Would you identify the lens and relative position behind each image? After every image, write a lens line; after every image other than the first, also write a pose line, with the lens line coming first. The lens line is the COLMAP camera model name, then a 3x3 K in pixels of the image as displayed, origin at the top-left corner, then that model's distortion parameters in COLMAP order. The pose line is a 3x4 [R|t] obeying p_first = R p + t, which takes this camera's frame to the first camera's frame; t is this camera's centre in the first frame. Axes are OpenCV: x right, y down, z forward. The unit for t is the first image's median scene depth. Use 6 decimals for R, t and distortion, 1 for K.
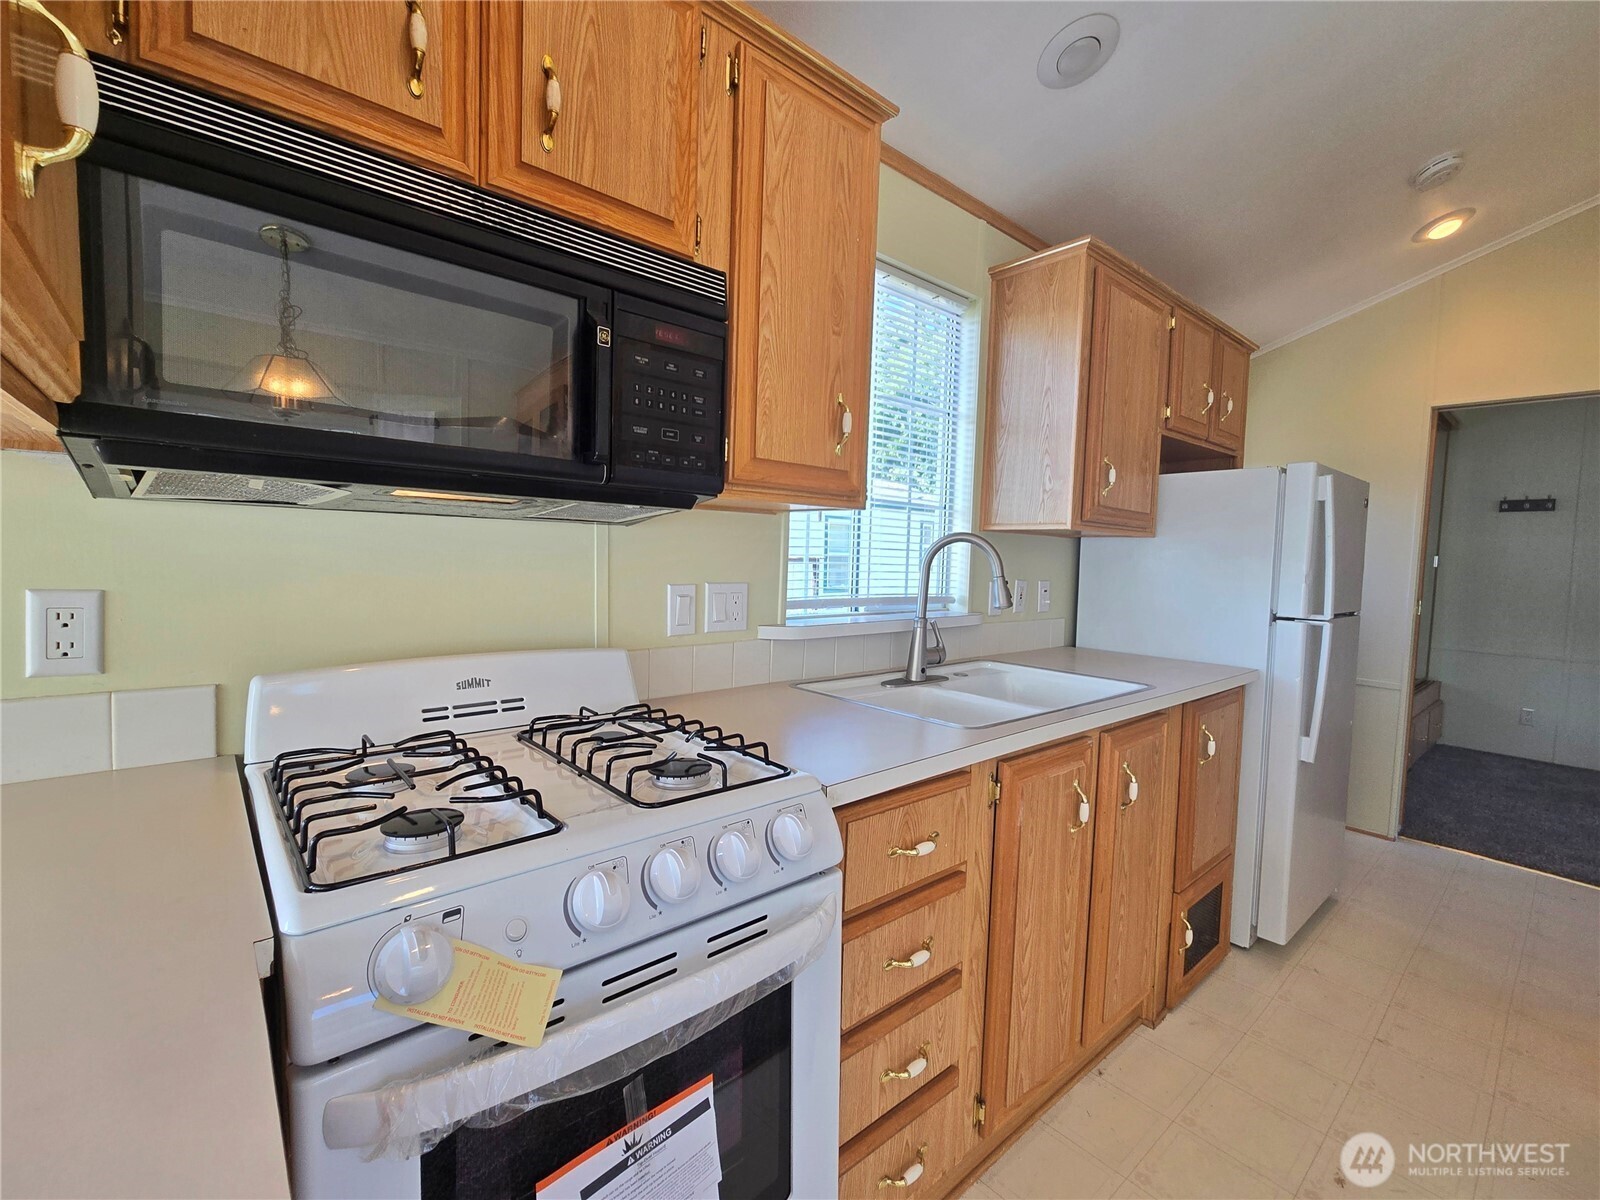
lens RADIAL K [[694.9, 0, 811.3], [0, 694.9, 591.6], [0, 0, 1]] dist [0.001337, 0.000445]
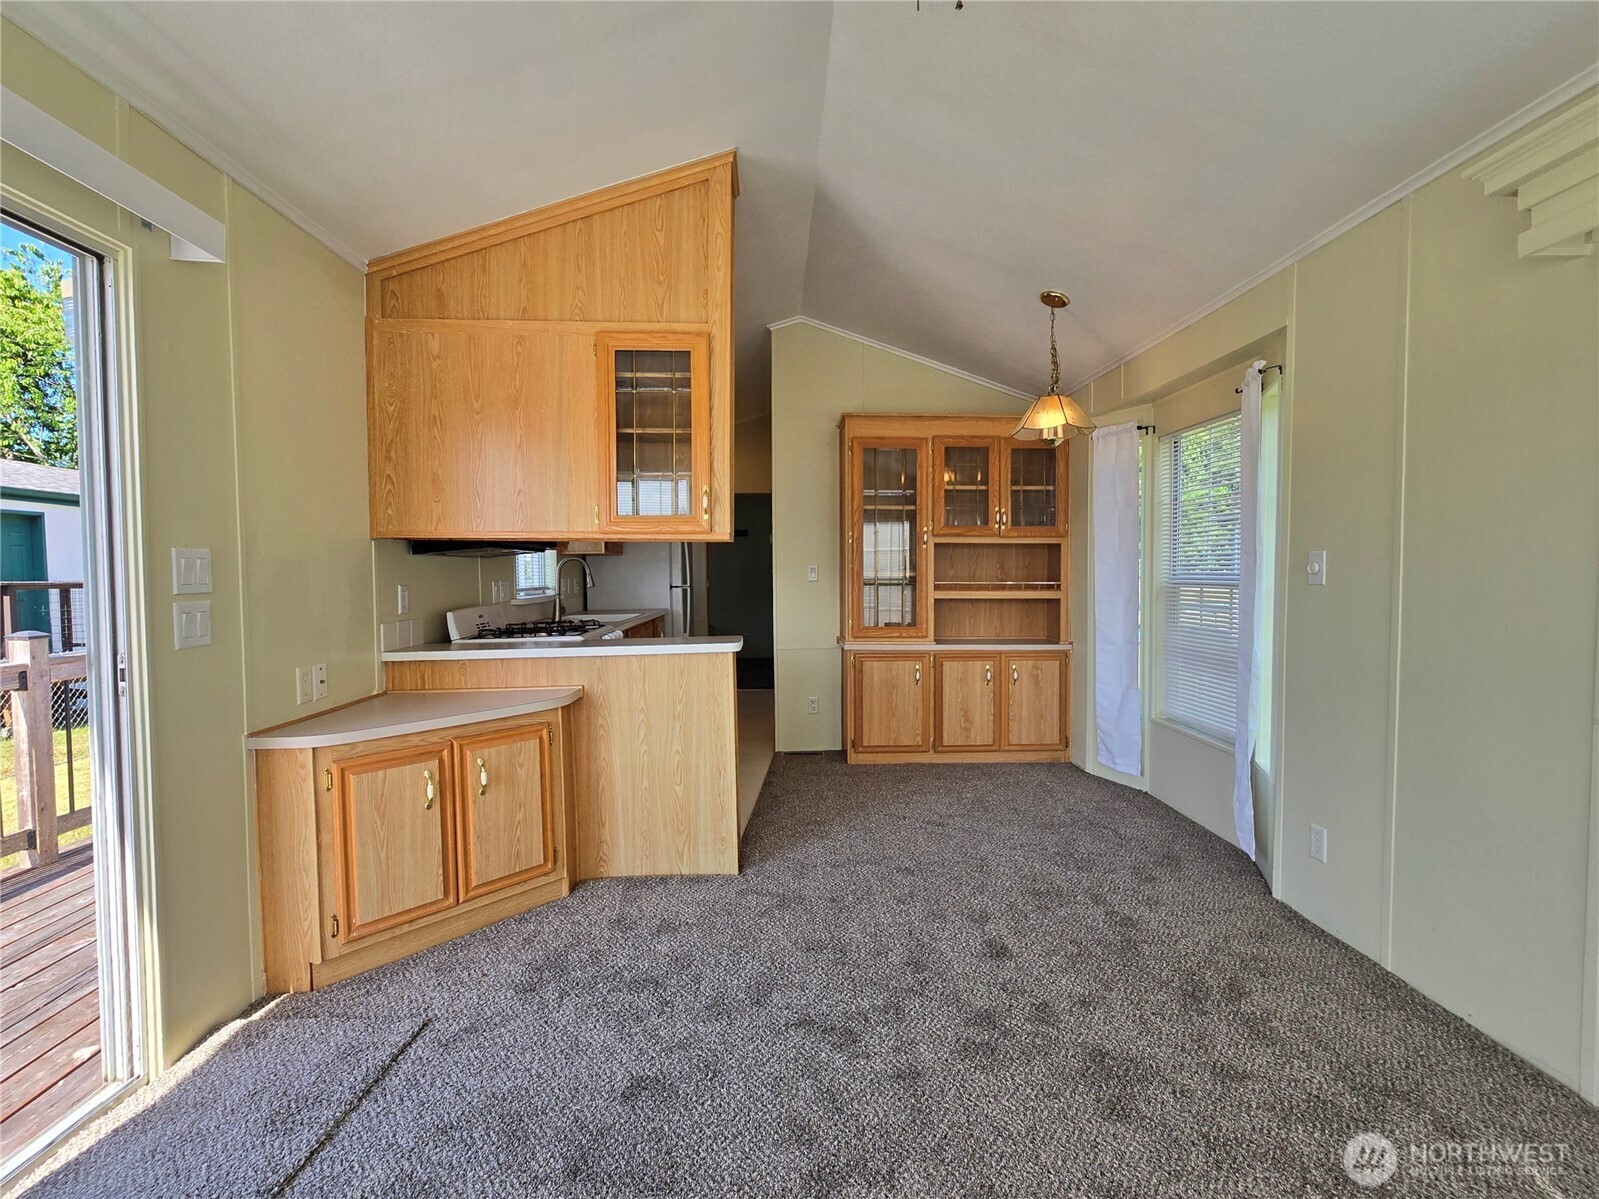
lens RADIAL K [[707.0, 0, 782.9], [0, 707.0, 593.5], [0, 0, 1]] dist [0.002705, 0.000443]
pose [[0.652309, -0.064287, 0.755222, -1.134579], [0.073816, 0.997048, 0.021115, 0.043348], [-0.754350, 0.041974, 0.655129, -1.098655]]
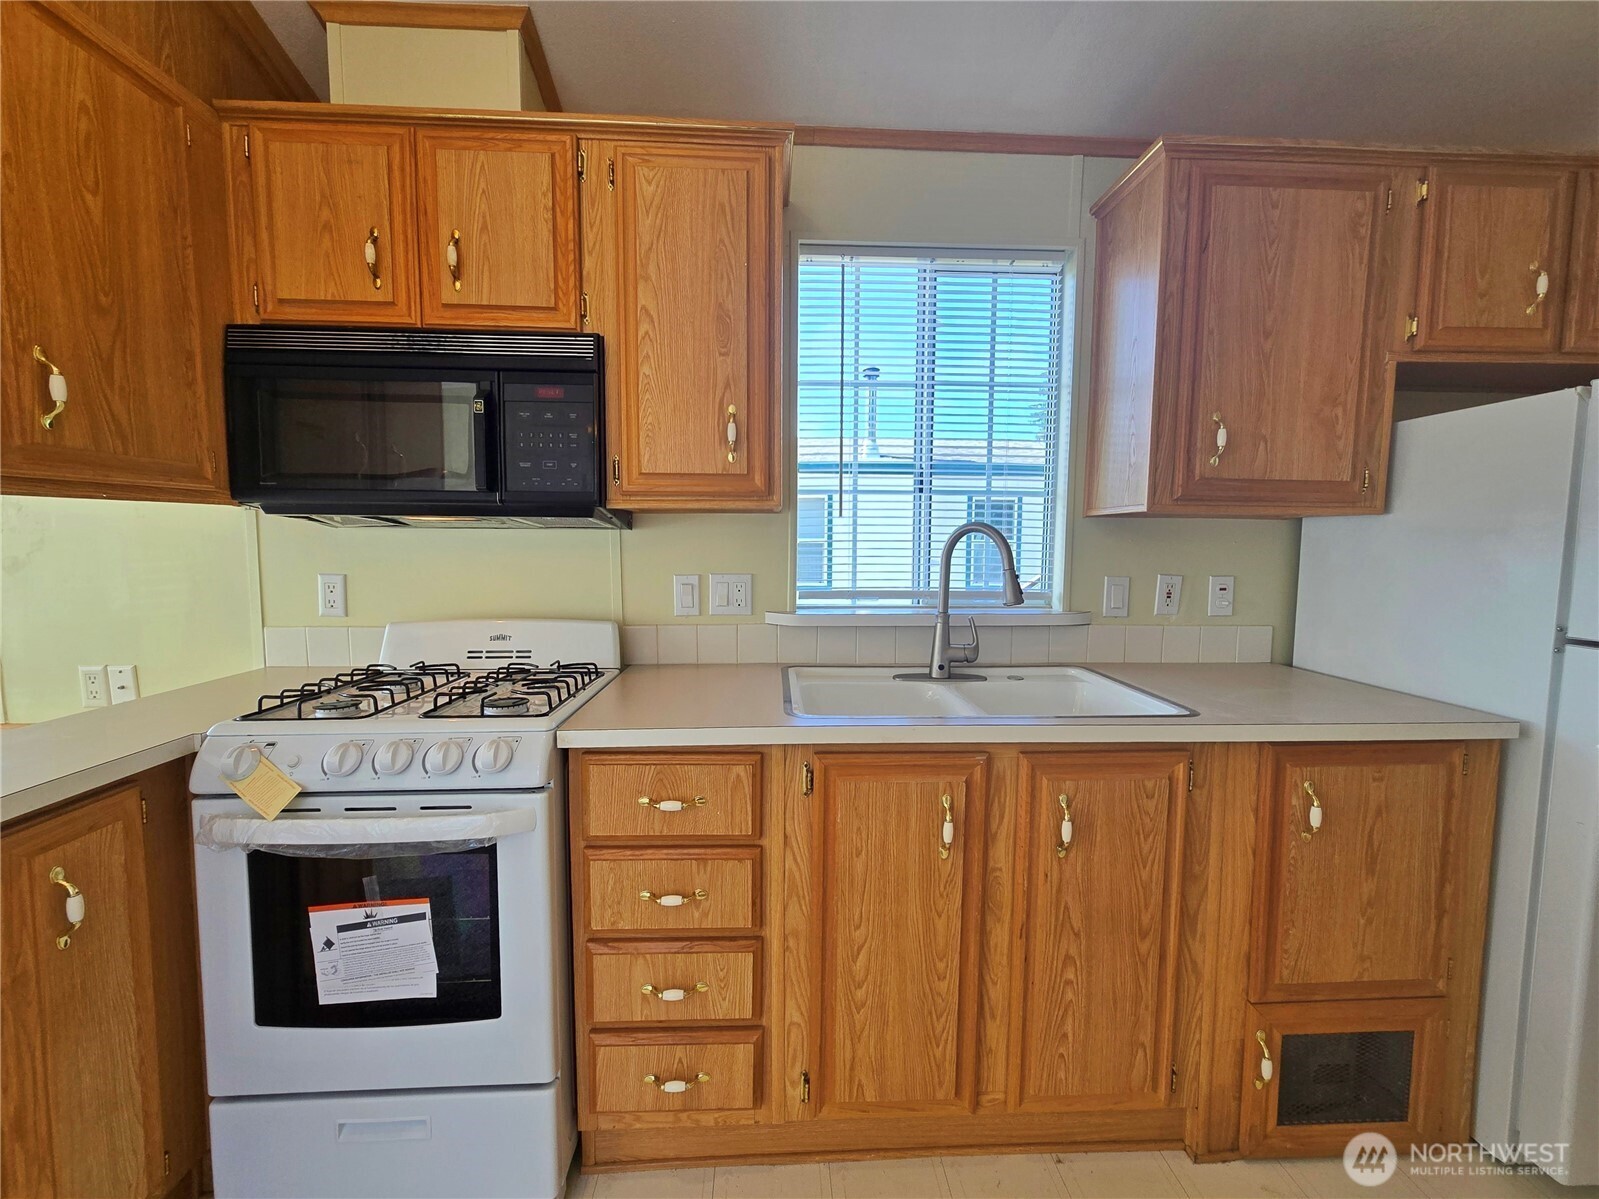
lens RADIAL K [[670.5, 0, 816.1], [0, 670.5, 595.3], [0, 0, 1]] dist [0.000134, 0.000375]
pose [[0.783008, 0.025554, -0.621486, 0.607158], [-0.016740, 0.999660, 0.020013, -0.001877], [0.621786, -0.005267, 0.783169, 0.168751]]
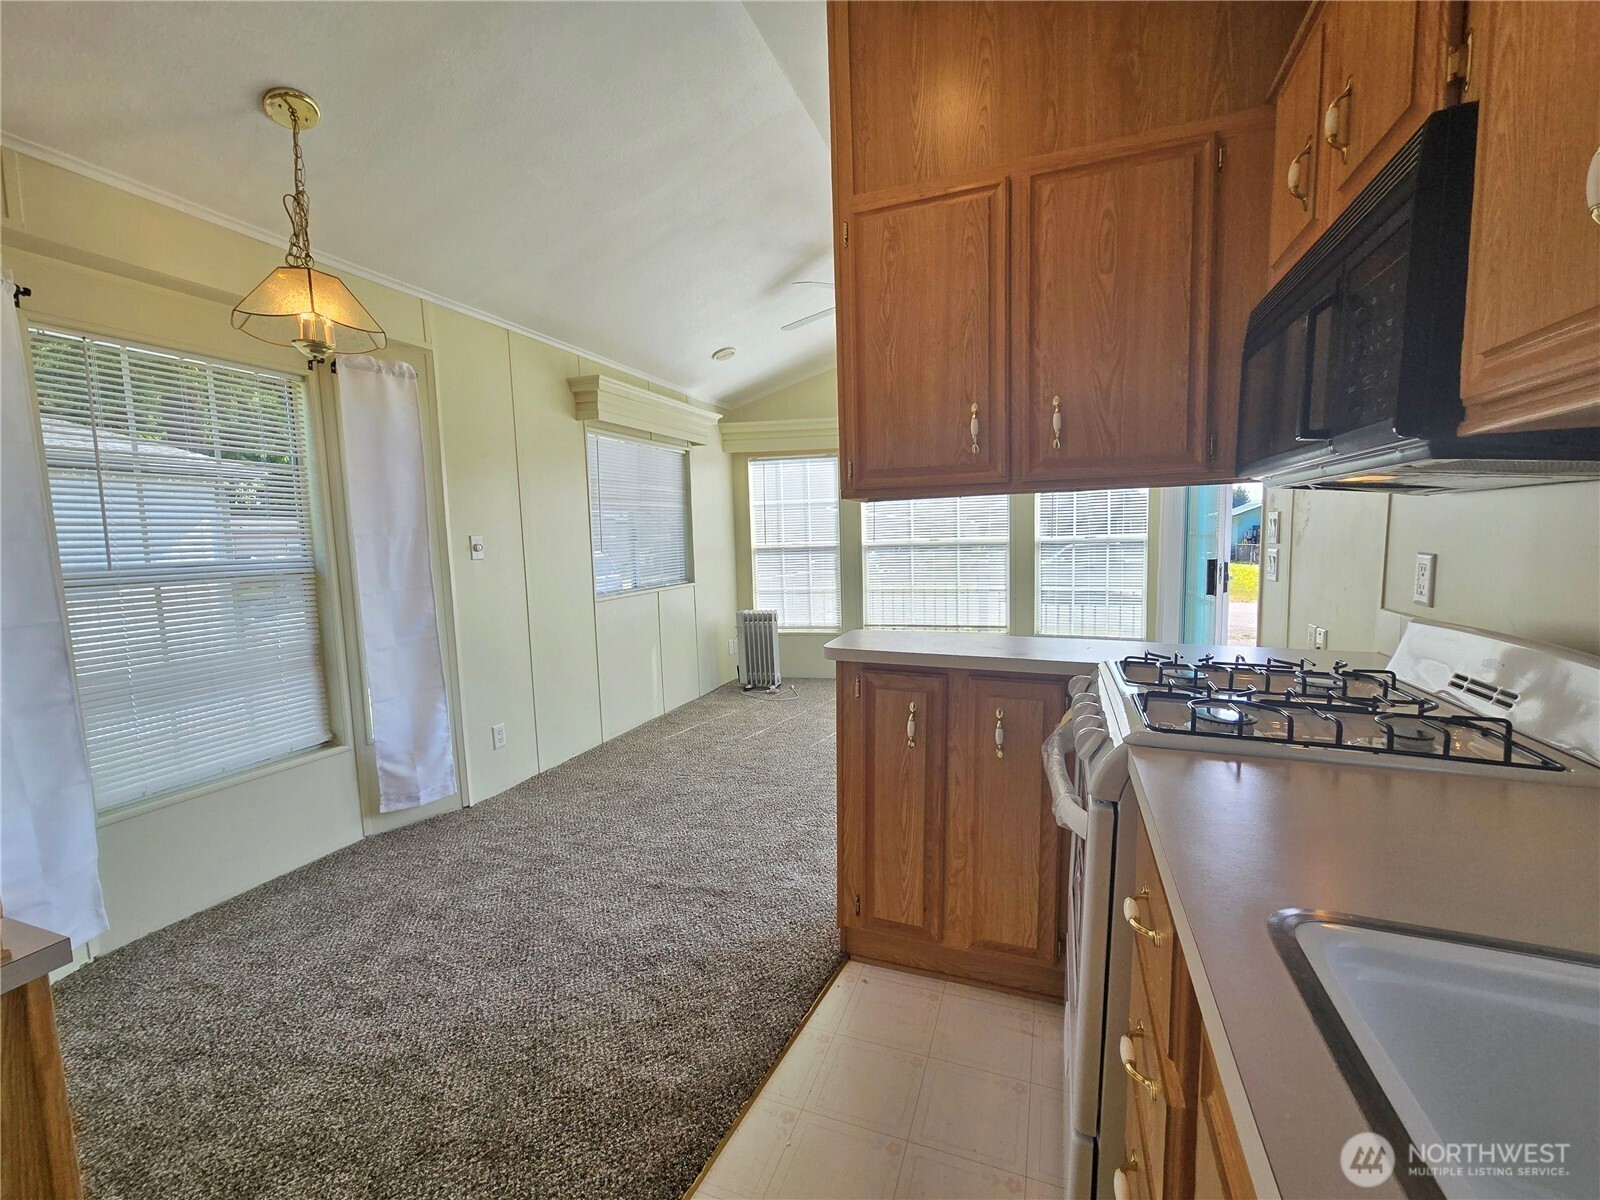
lens RADIAL K [[663.0, 0, 802.0], [0, 663.0, 597.3], [0, 0, 1]] dist [0.000073, 0.000725]
pose [[-0.883375, 0.030103, -0.467698, 0.472960], [-0.036885, 0.990374, 0.133412, -0.027142], [0.467212, 0.135104, -0.873762, 0.826345]]
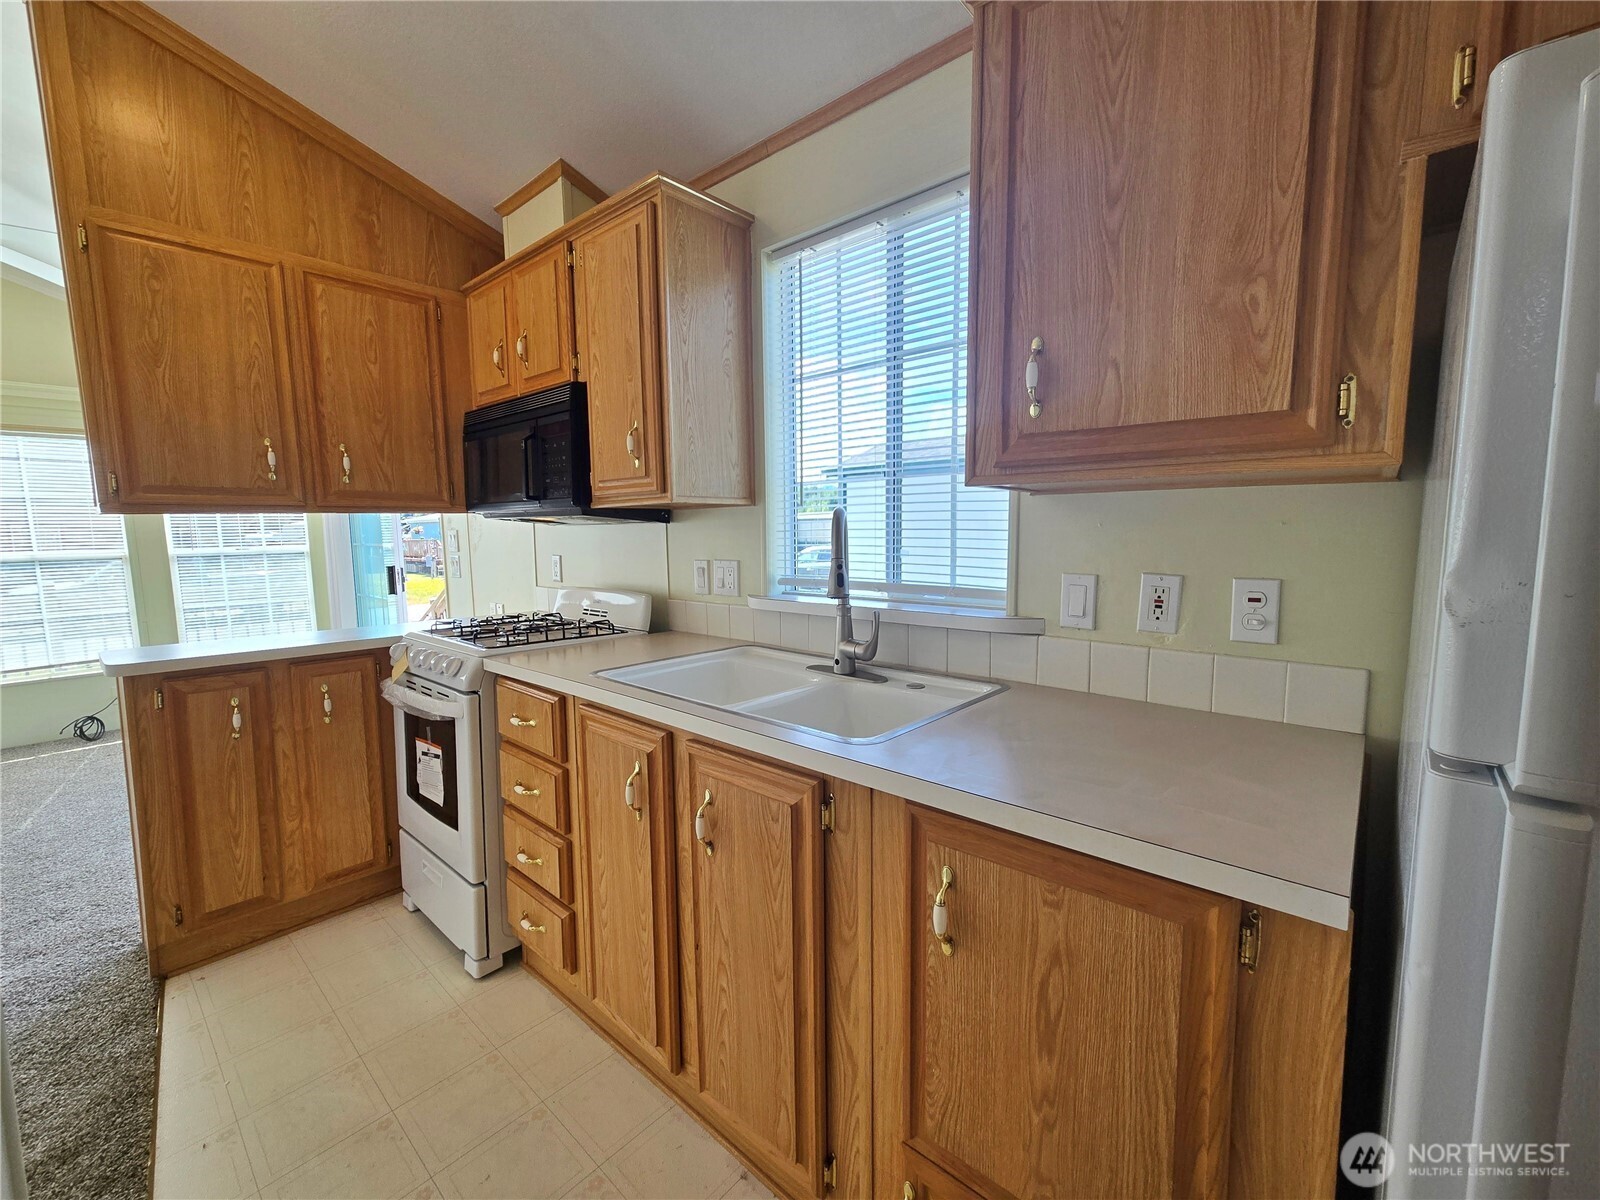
lens RADIAL K [[663.0, 0, 802.0], [0, 663.0, 597.3], [0, 0, 1]] dist [0.000073, 0.000725]
pose [[0.124380, 0.065840, -0.990048, 1.023068], [-0.044834, 0.997150, 0.060680, -0.022481], [0.991221, 0.036841, 0.126977, 0.849398]]
